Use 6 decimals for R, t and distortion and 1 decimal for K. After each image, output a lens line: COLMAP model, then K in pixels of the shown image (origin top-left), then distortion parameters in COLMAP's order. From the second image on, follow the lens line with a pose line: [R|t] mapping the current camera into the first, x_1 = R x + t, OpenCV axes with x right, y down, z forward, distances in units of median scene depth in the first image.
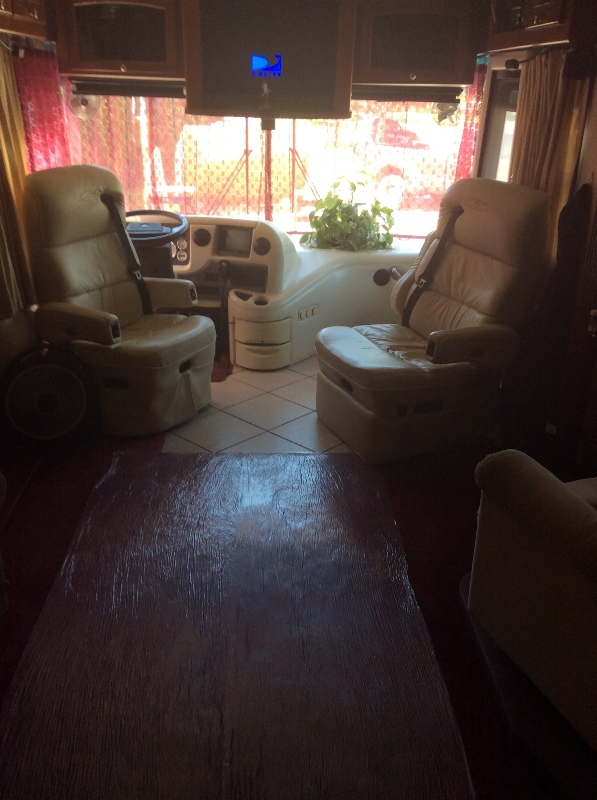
lens RADIAL K [[731.0, 0, 299.6], [0, 731.0, 402.0], [0, 0, 1]] dist [0.084633, -0.149788]
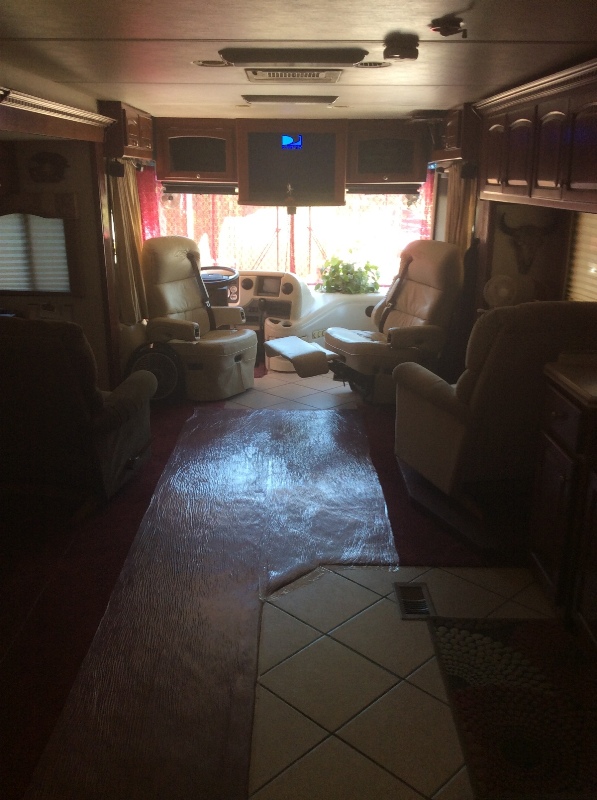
lens RADIAL K [[731.0, 0, 299.7], [0, 731.0, 405.3], [0, 0, 1]] dist [0.084633, -0.149788]
pose [[0.999214, -0.006202, -0.039143, 0.031111], [0.001892, 0.994020, -0.109179, 0.191002], [0.039586, 0.109019, 0.993251, -0.464267]]
